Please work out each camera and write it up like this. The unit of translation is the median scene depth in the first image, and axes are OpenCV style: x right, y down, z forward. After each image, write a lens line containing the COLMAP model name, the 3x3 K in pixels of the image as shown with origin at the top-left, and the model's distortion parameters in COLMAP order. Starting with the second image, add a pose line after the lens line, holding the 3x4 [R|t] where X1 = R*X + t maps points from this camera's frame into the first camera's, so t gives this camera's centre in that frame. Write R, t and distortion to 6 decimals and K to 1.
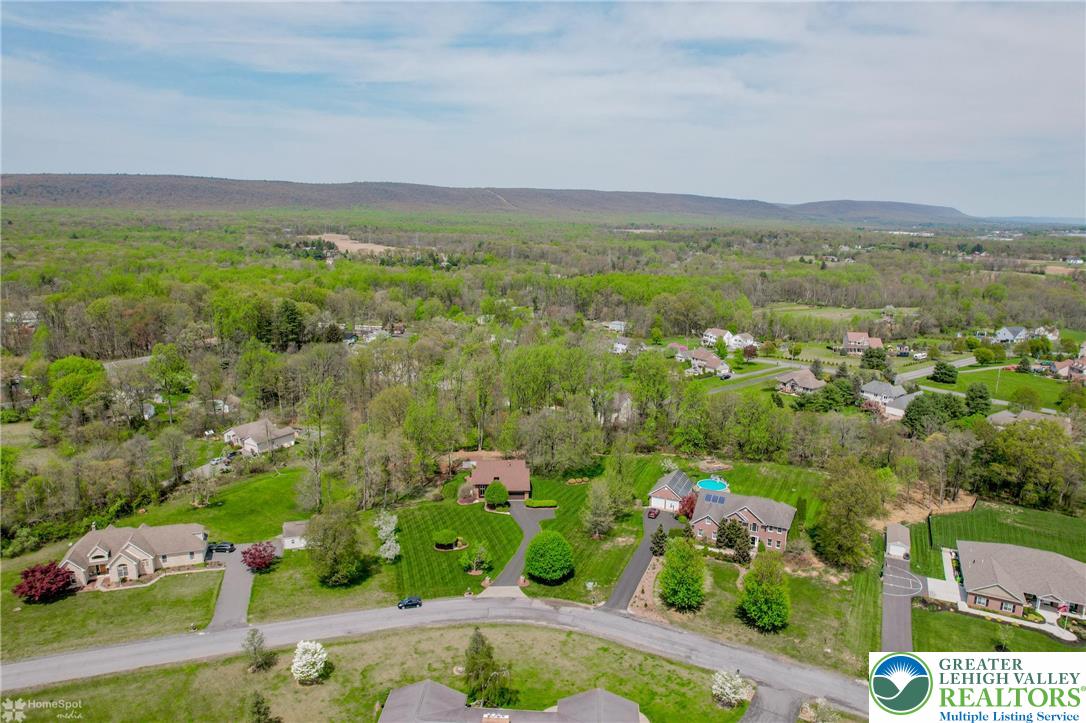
lens RADIAL K [[694.9, 0, 543.8], [0, 694.9, 365.0], [0, 0, 1]] dist [-0.077819, 0.071305]
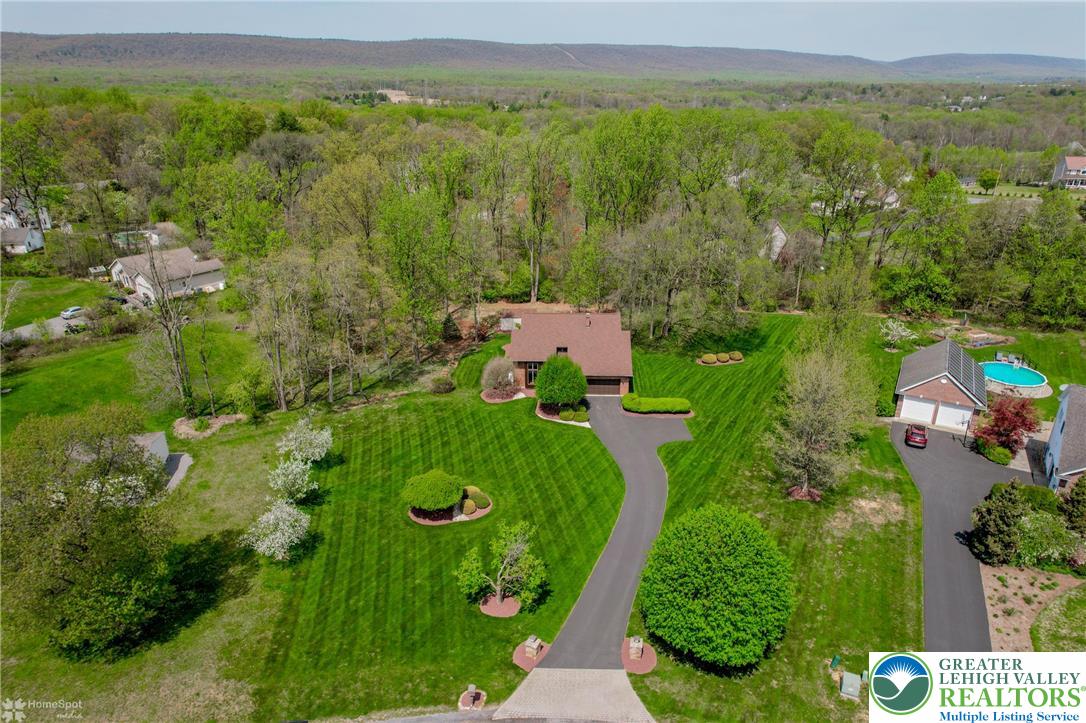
lens RADIAL K [[694.9, 0, 543.8], [0, 694.9, 365.0], [0, 0, 1]] dist [-0.077819, 0.071305]
pose [[0.995479, 0.023361, -0.092068, -0.036383], [-0.006500, 0.983765, 0.179345, 0.088328], [0.094763, -0.177936, 0.979469, 0.527249]]
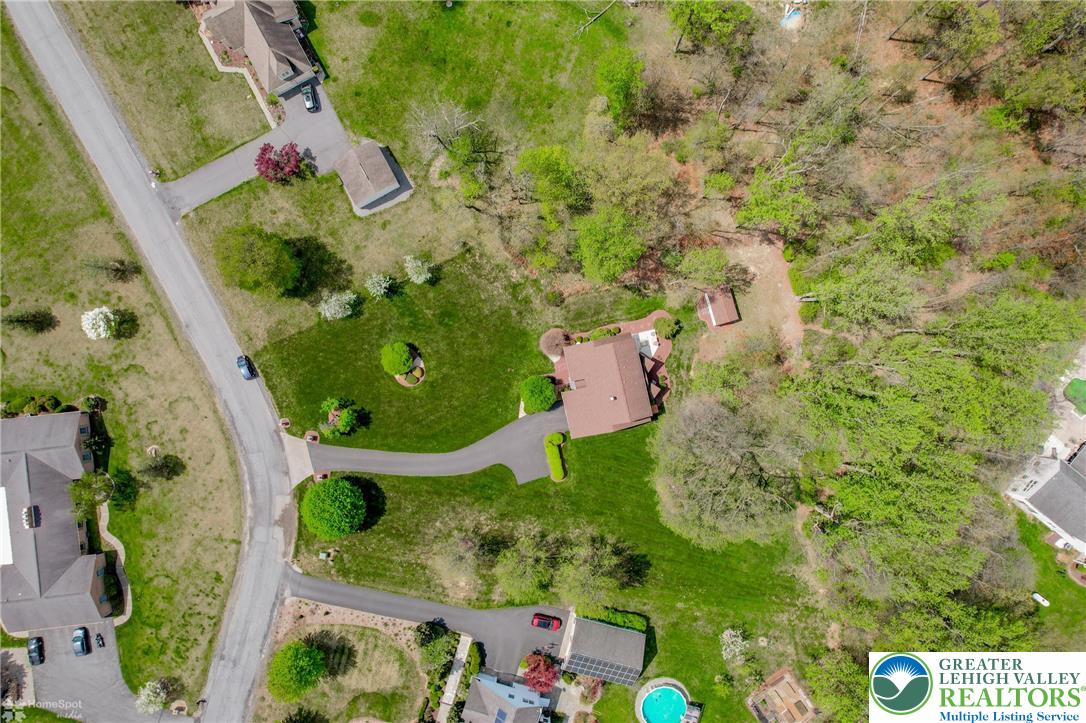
lens RADIAL K [[694.9, 0, 543.8], [0, 694.9, 365.0], [0, 0, 1]] dist [-0.077819, 0.071305]
pose [[0.170152, 0.985356, -0.011012, -0.085186], [-0.211610, 0.047450, 0.976202, -0.452963], [0.962429, -0.163772, 0.216585, 0.840226]]
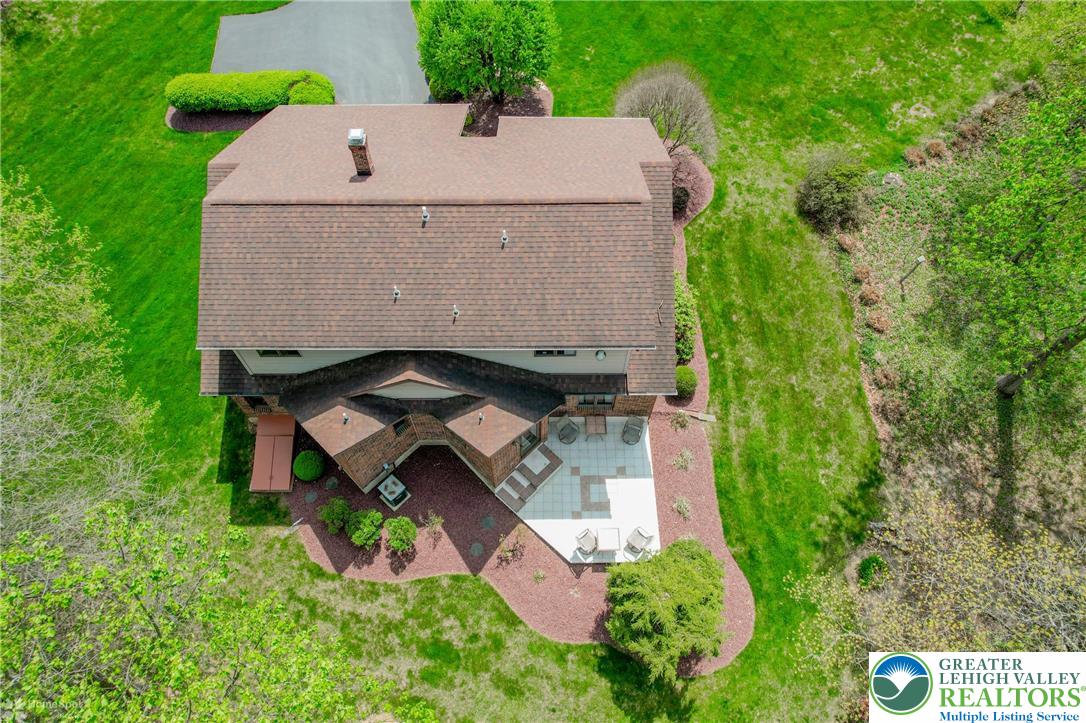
lens RADIAL K [[694.9, 0, 543.8], [0, 694.9, 365.0], [0, 0, 1]] dist [-0.077819, 0.071305]
pose [[-0.998685, -0.051264, -0.000060, -0.084806], [-0.014942, 0.289968, 0.956920, 0.035638], [-0.049038, 0.955662, -0.290353, 1.093067]]
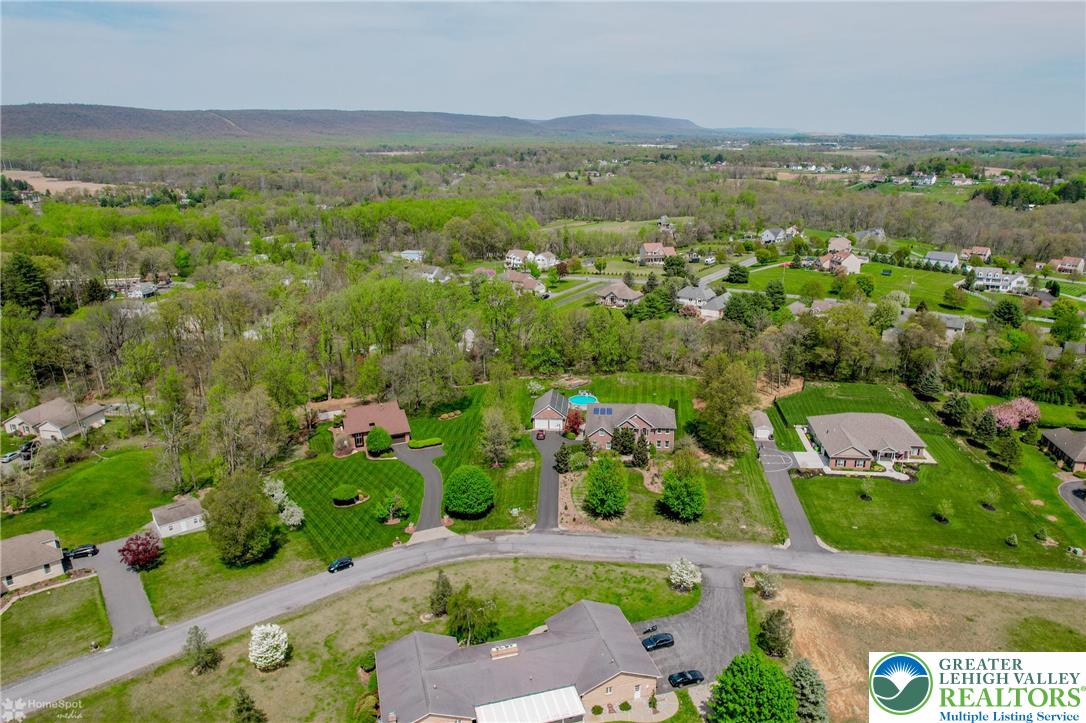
lens RADIAL K [[721.8, 0, 543.0], [0, 721.8, 361.5], [0, 0, 1]] dist [-0.067103, 0.061789]
pose [[0.941940, -0.122062, 0.312809, -0.145928], [0.092773, 0.989930, 0.106920, -0.003274], [-0.322710, -0.071692, 0.943779, 0.012293]]
